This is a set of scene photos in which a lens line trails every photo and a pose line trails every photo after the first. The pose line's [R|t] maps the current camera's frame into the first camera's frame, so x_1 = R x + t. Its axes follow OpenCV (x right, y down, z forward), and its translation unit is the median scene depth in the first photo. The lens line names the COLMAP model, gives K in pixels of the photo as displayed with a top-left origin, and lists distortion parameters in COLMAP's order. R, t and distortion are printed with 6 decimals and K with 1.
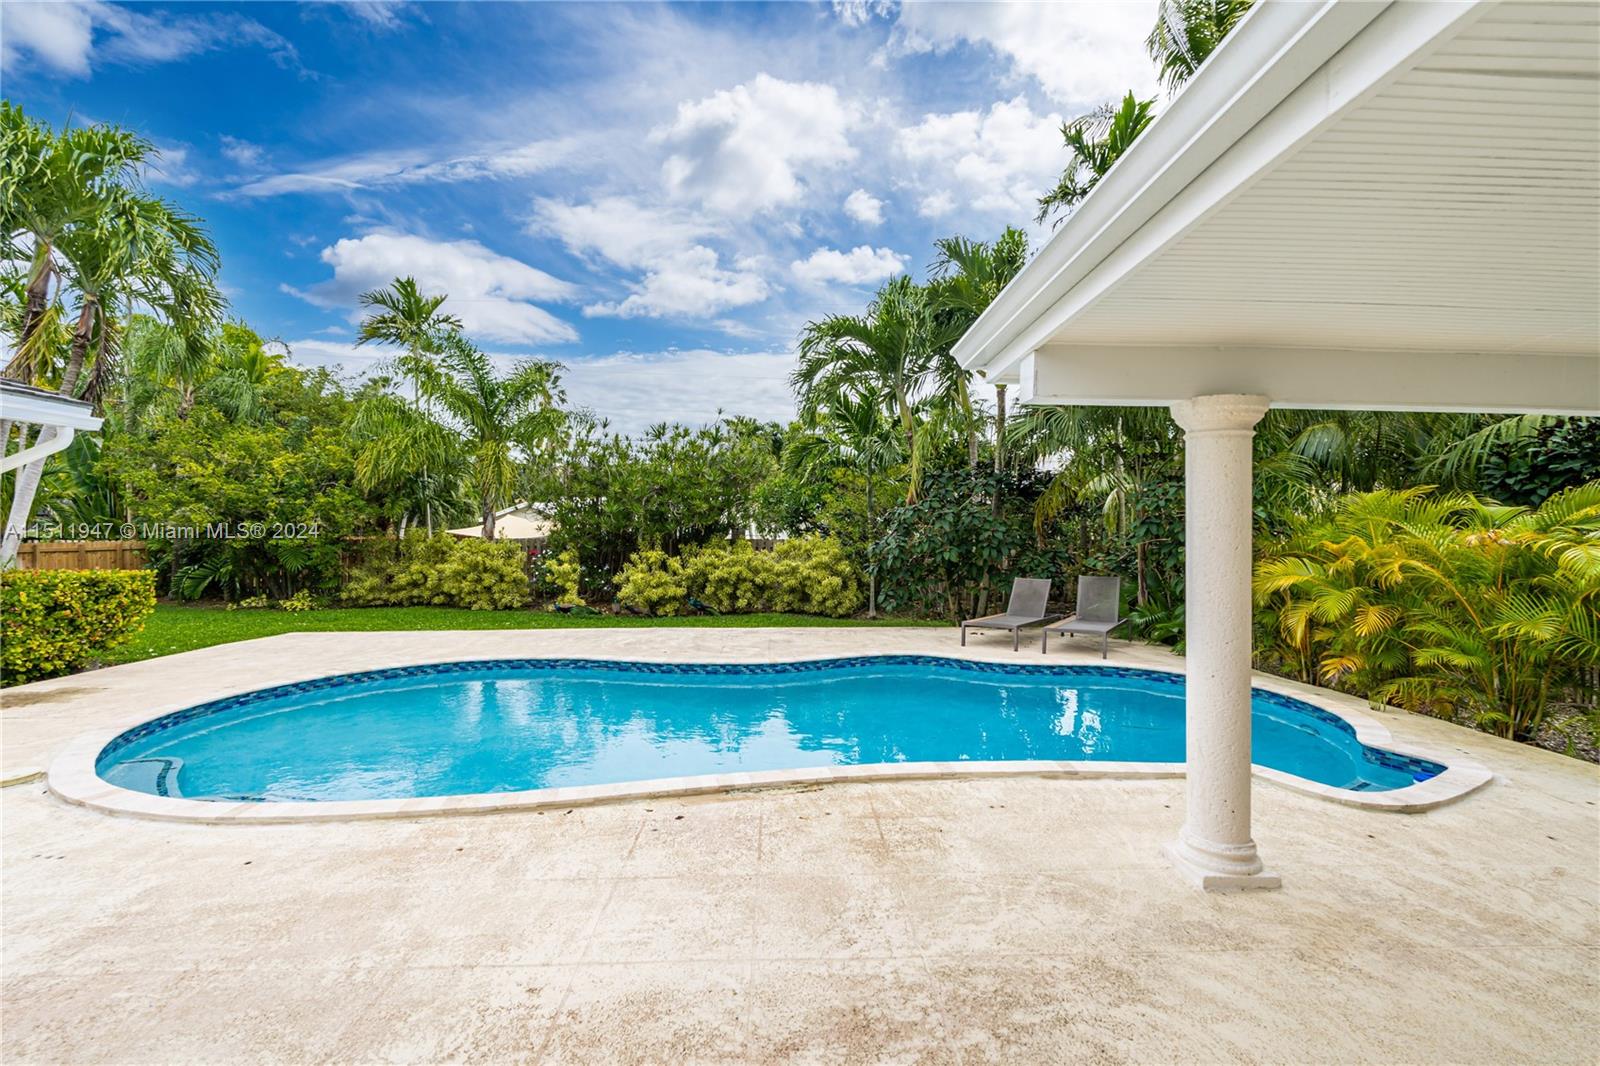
lens RADIAL K [[720.9, 0, 752.2], [0, 720.9, 554.3], [0, 0, 1]] dist [-0.001836, -0.000395]
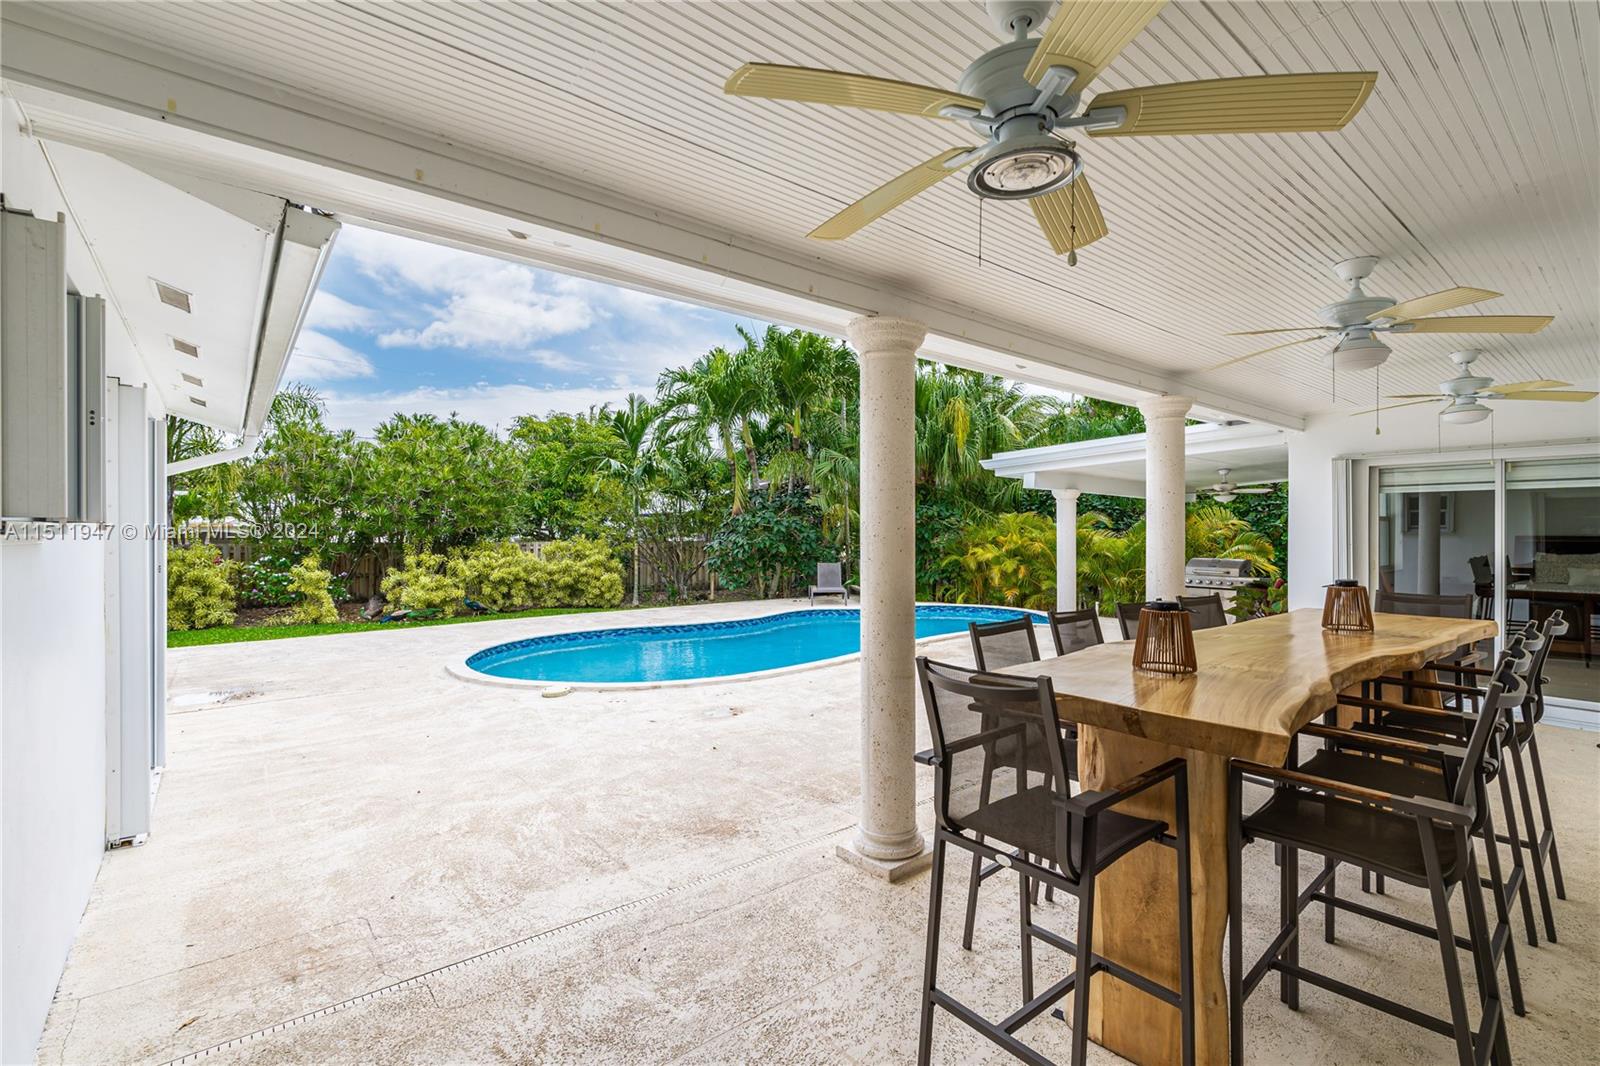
lens RADIAL K [[720.9, 0, 795.7], [0, 720.9, 526.3], [0, 0, 1]] dist [-0.001836, -0.000395]
pose [[0.807391, 0.000905, 0.590017, -0.323007], [0.024129, 0.999112, -0.034550, 0.003013], [-0.589524, 0.042132, 0.806652, -0.124715]]
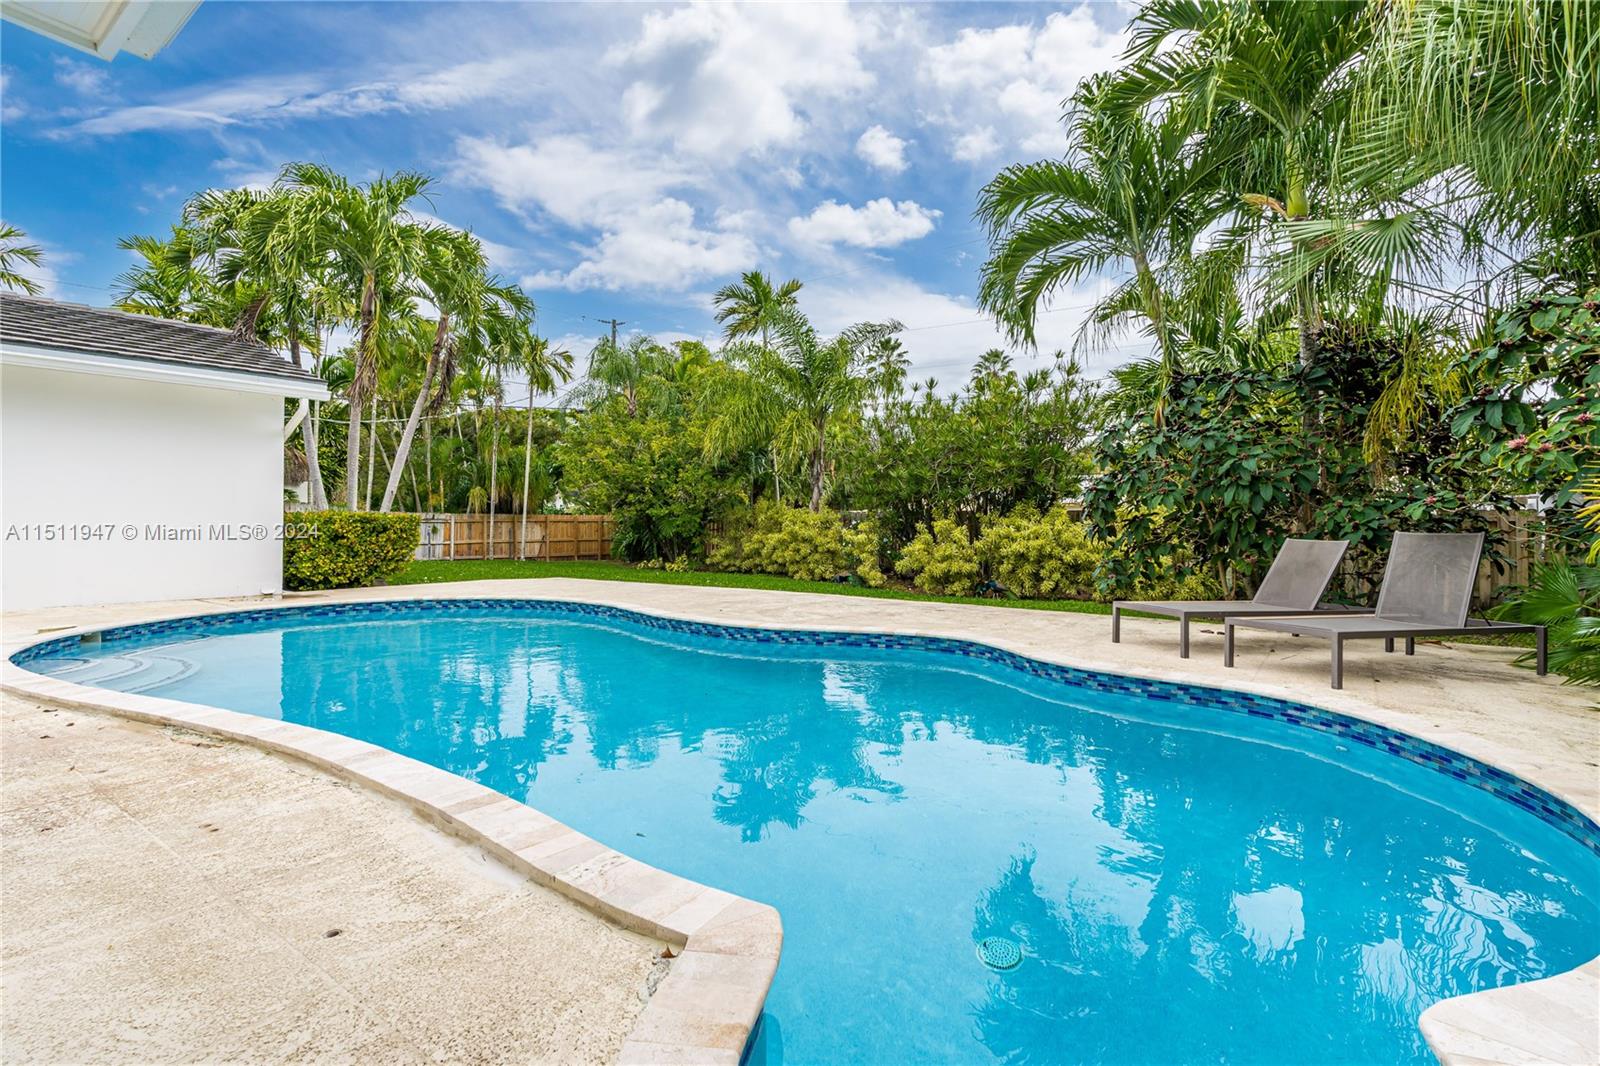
lens RADIAL K [[720.9, 0, 846.3], [0, 720.9, 528.5], [0, 0, 1]] dist [-0.001836, -0.000395]
pose [[0.802051, 0.004882, -0.597236, 0.292806], [-0.027131, 0.999232, -0.028266, 0.033849], [0.596639, 0.038874, 0.801568, 0.231340]]
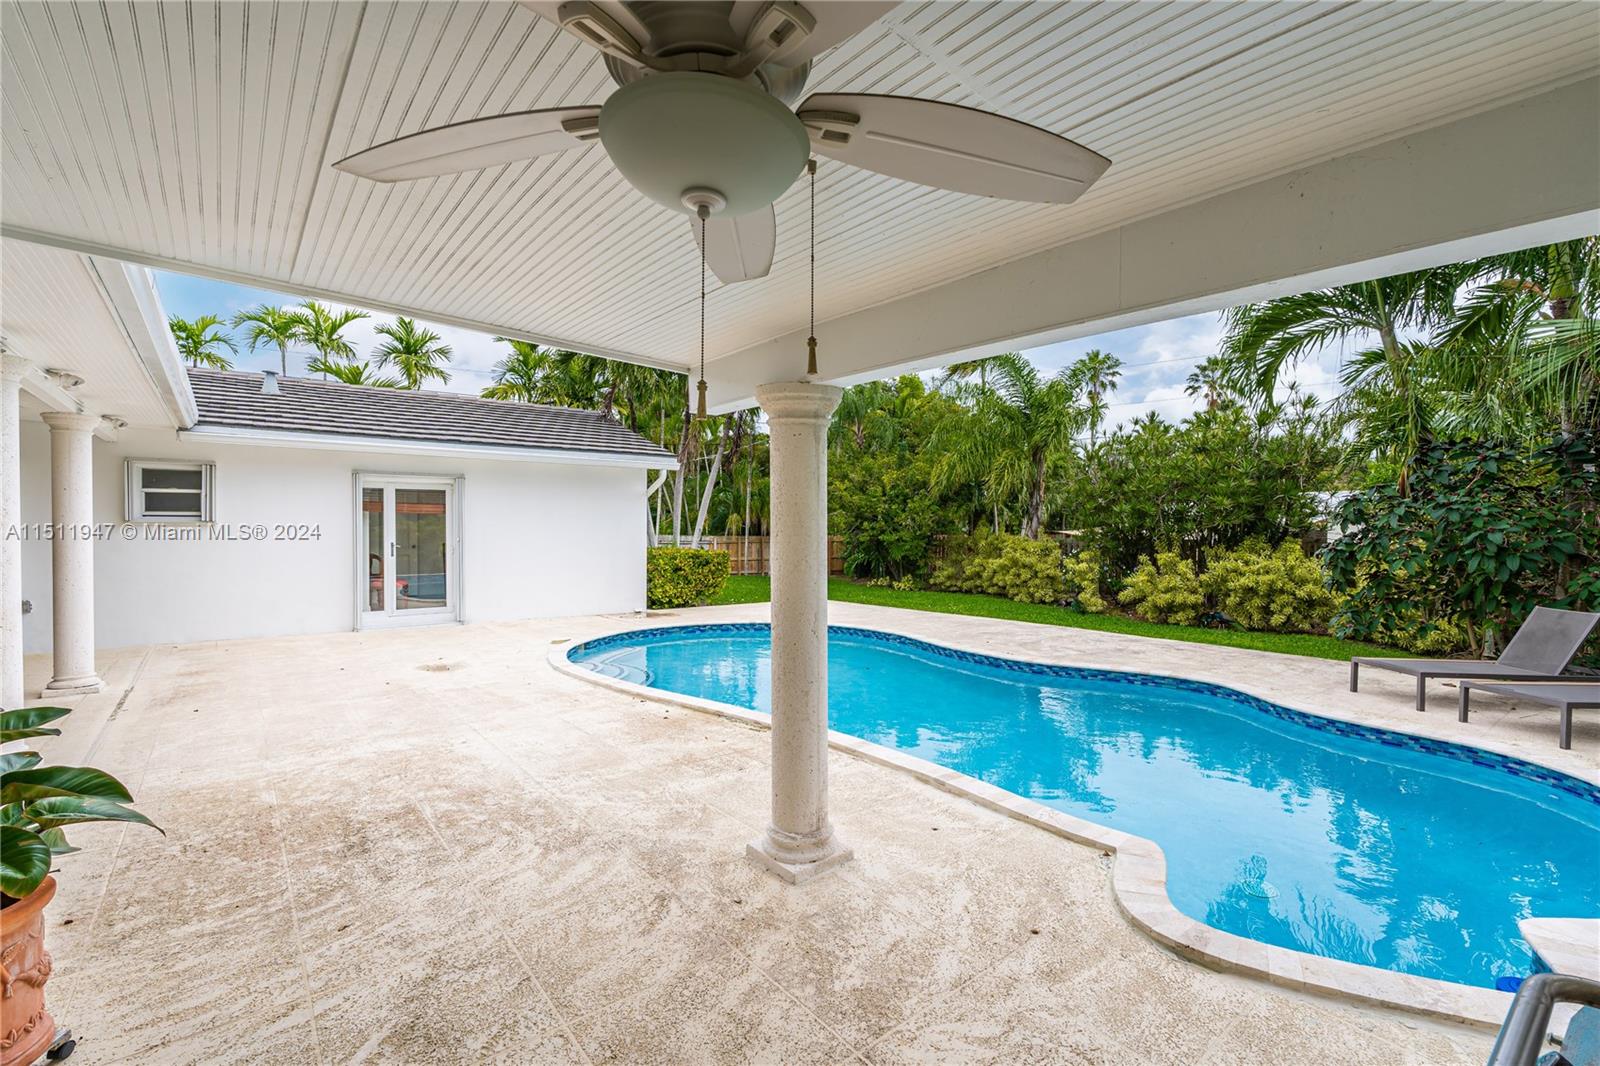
lens RADIAL K [[720.9, 0, 829.3], [0, 720.9, 546.8], [0, 0, 1]] dist [-0.001836, -0.000395]
pose [[0.610093, 0.023581, -0.791979, 0.332744], [-0.034695, 0.999393, 0.003031, -0.000218], [0.791570, 0.025629, 0.610541, 0.093106]]
